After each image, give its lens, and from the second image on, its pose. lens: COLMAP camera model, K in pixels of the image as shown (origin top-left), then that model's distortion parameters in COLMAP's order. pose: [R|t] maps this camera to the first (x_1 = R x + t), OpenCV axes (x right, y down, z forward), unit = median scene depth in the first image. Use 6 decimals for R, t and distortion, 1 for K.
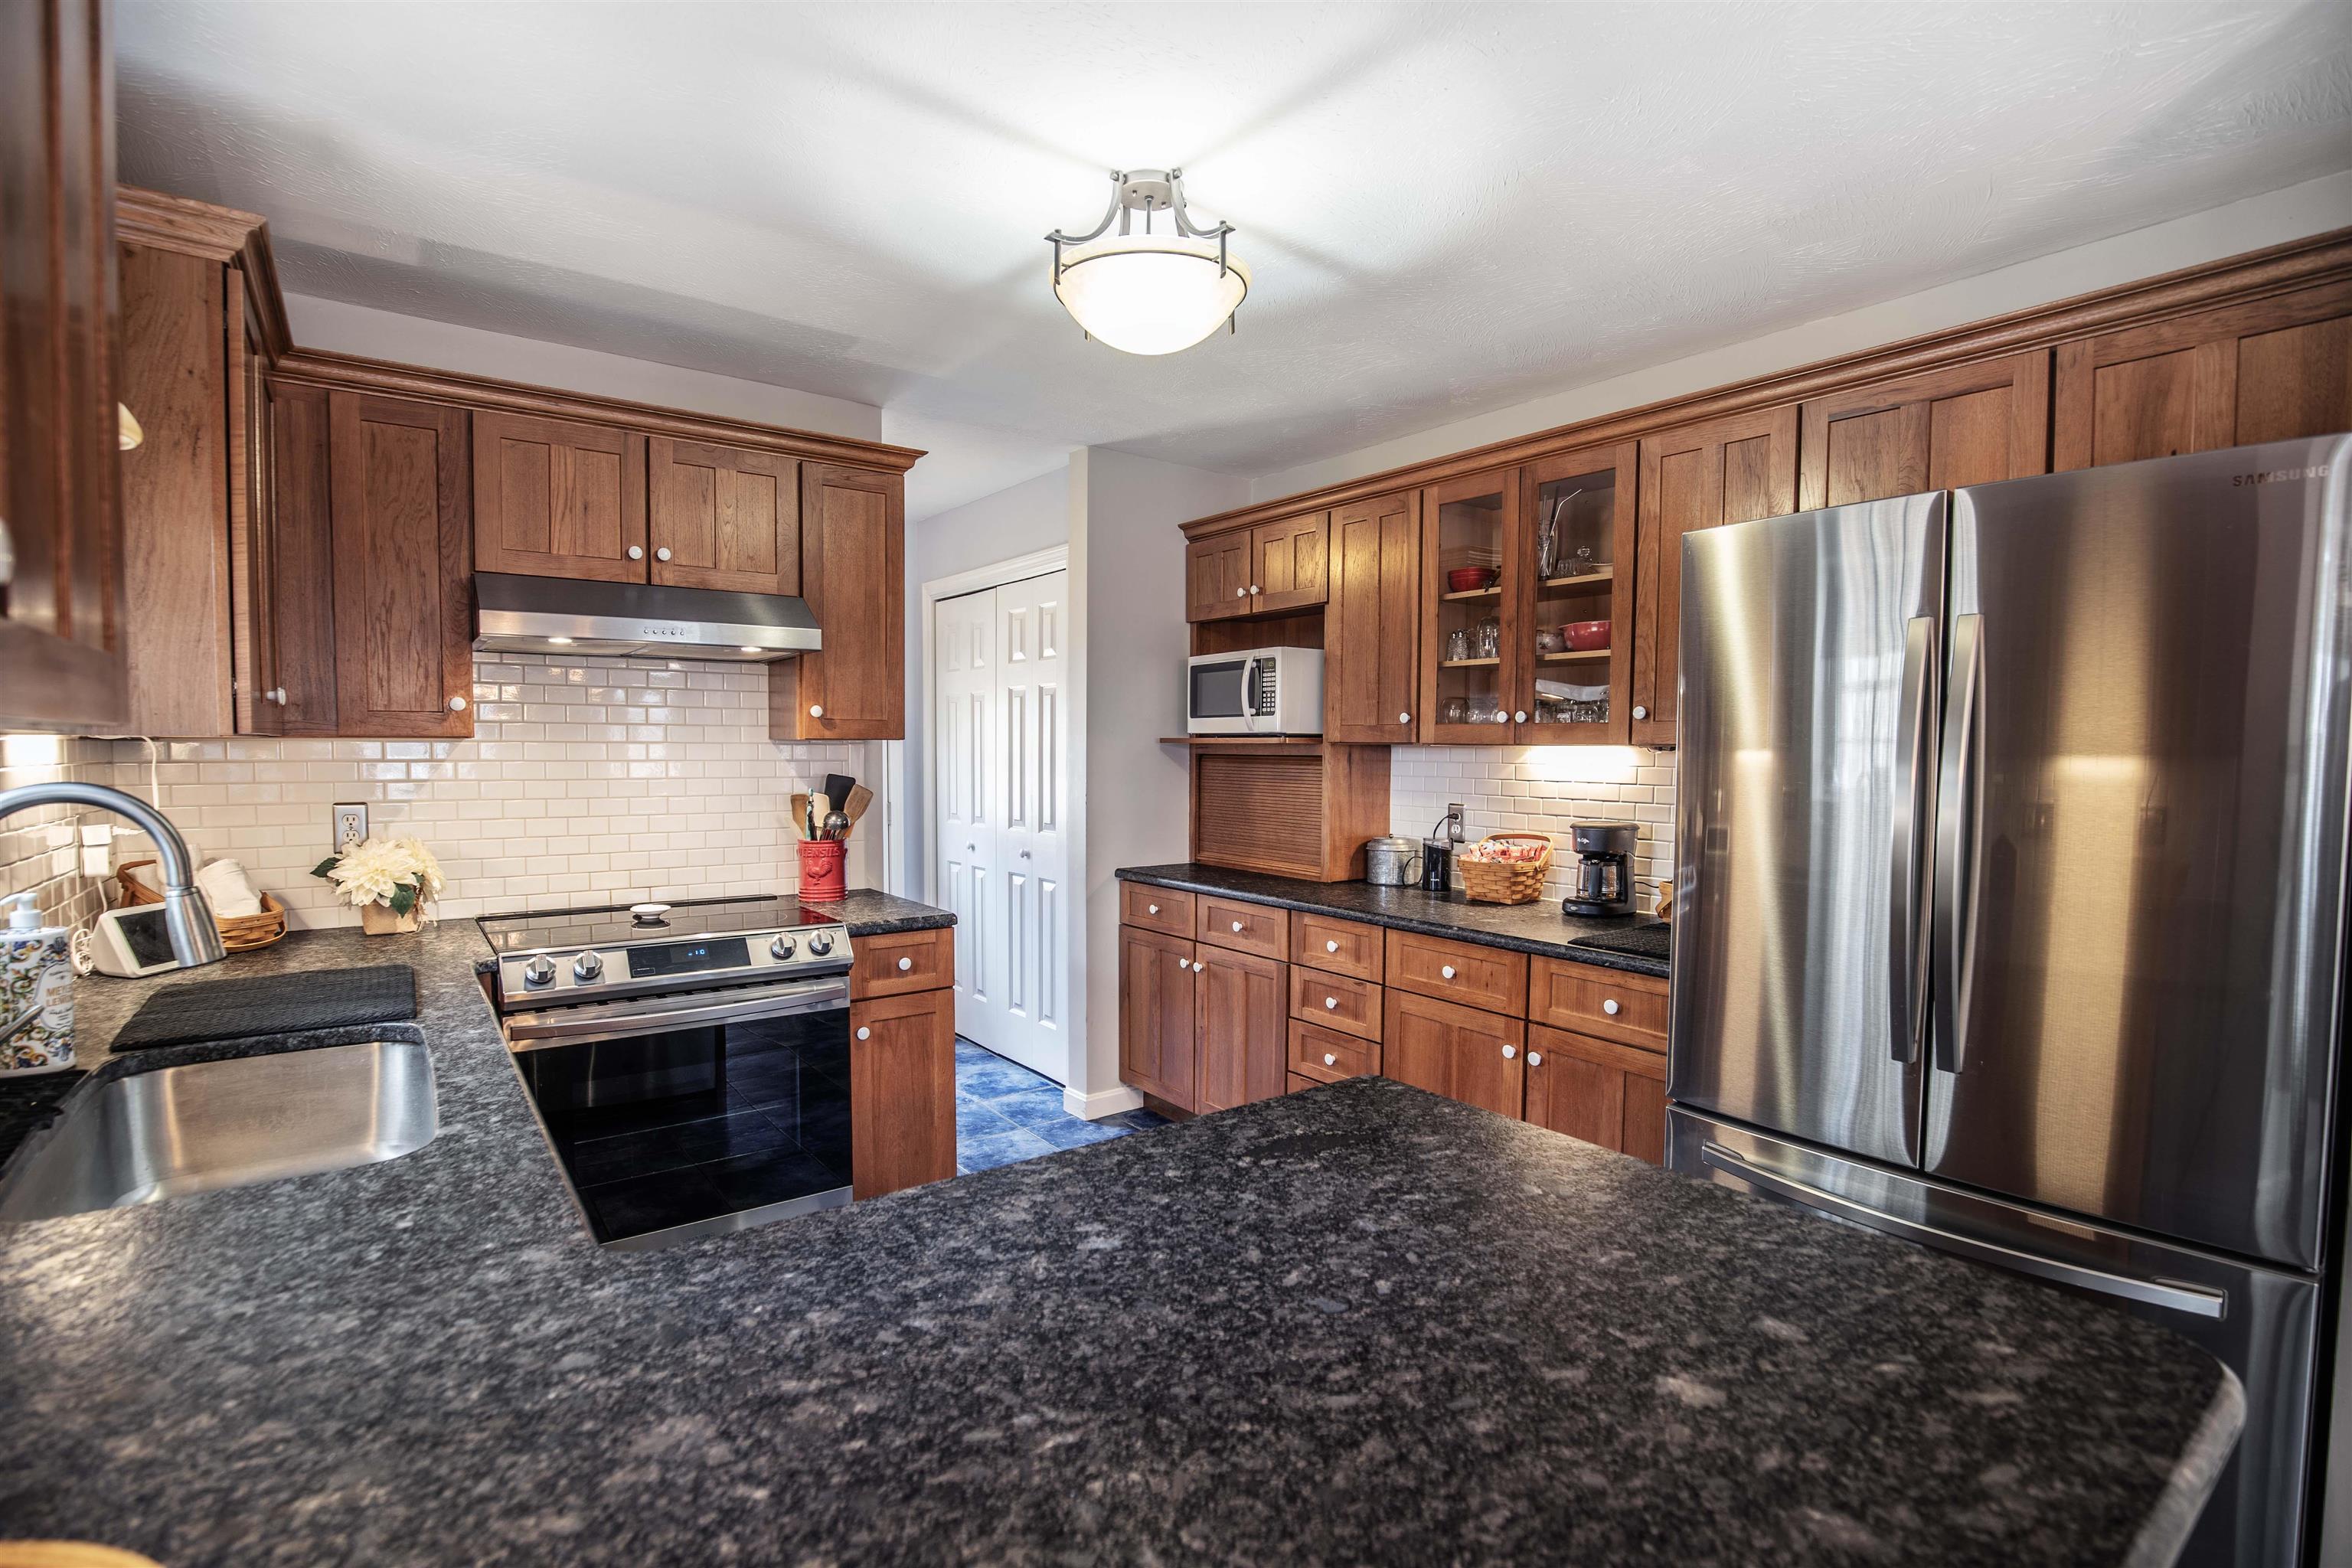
lens RADIAL K [[1092.9, 0, 1153.6], [0, 1092.9, 793.3], [0, 0, 1]] dist [-0.029172, 0.002601]
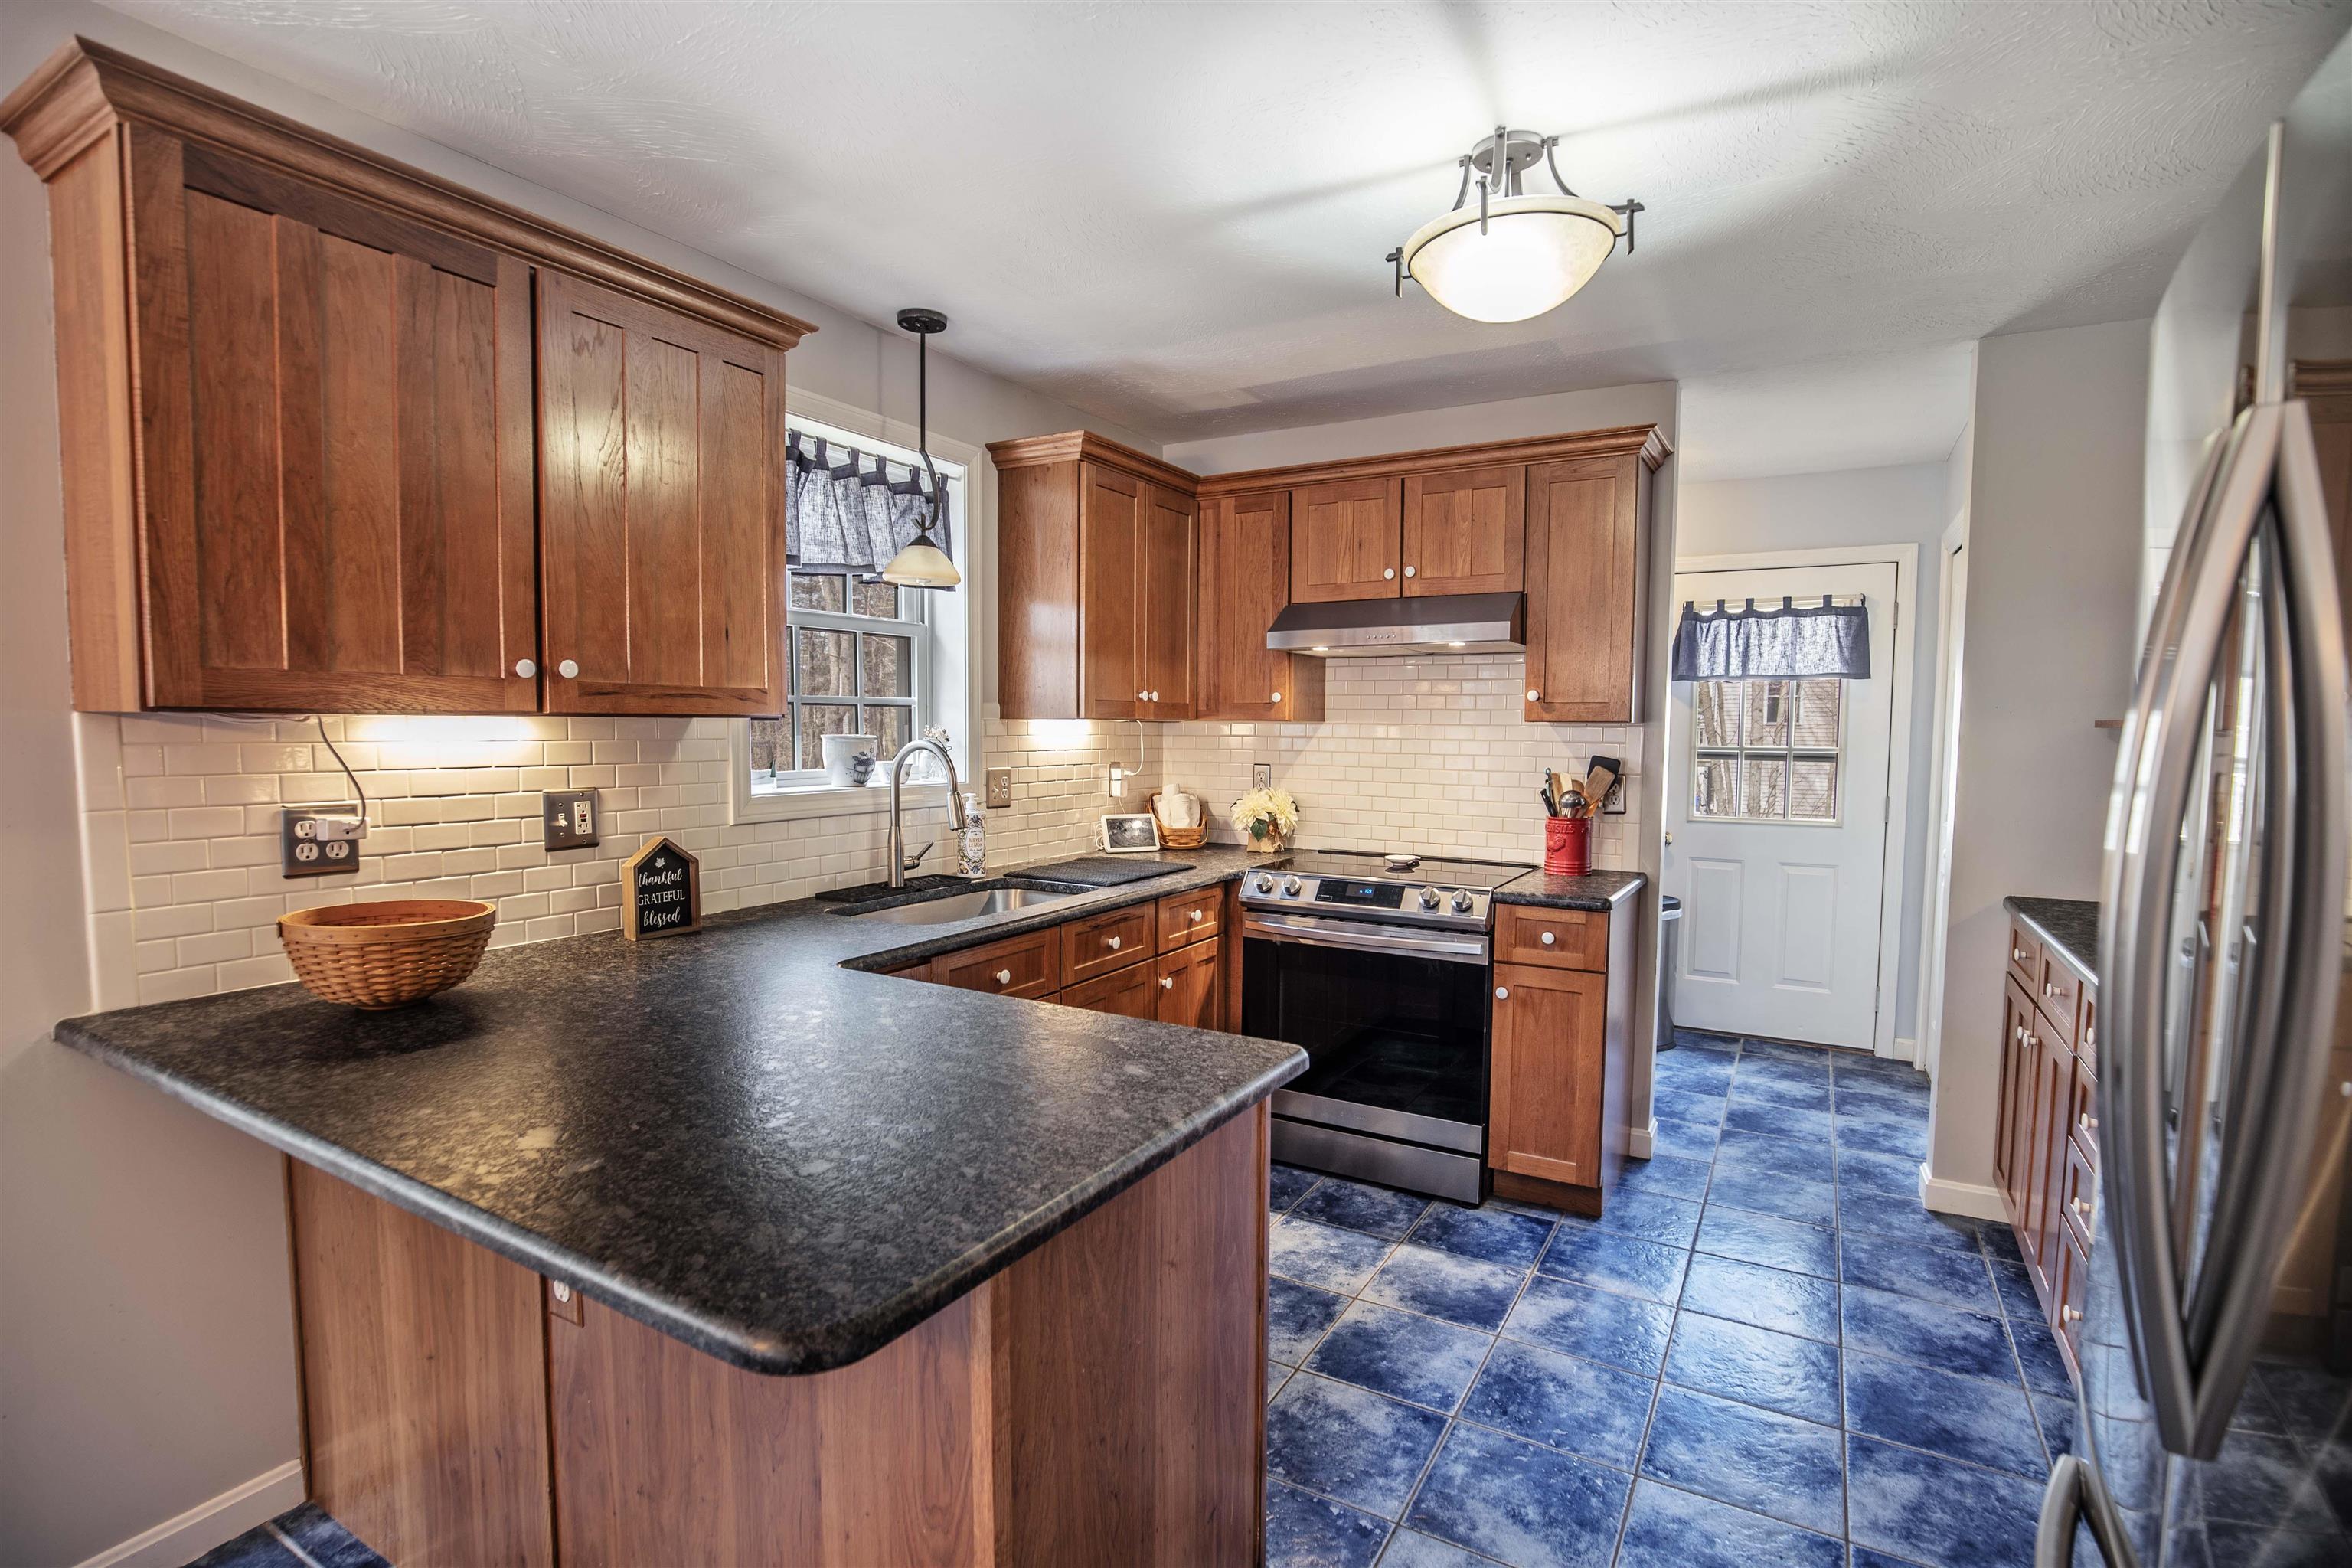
lens RADIAL K [[1092.9, 0, 1164.6], [0, 1092.9, 793.7], [0, 0, 1]] dist [-0.029172, 0.002601]
pose [[0.391456, 0.056744, -0.918445, 0.581227], [-0.044453, 0.998098, 0.042719, -0.008952], [0.919122, 0.024105, 0.393234, 0.258727]]
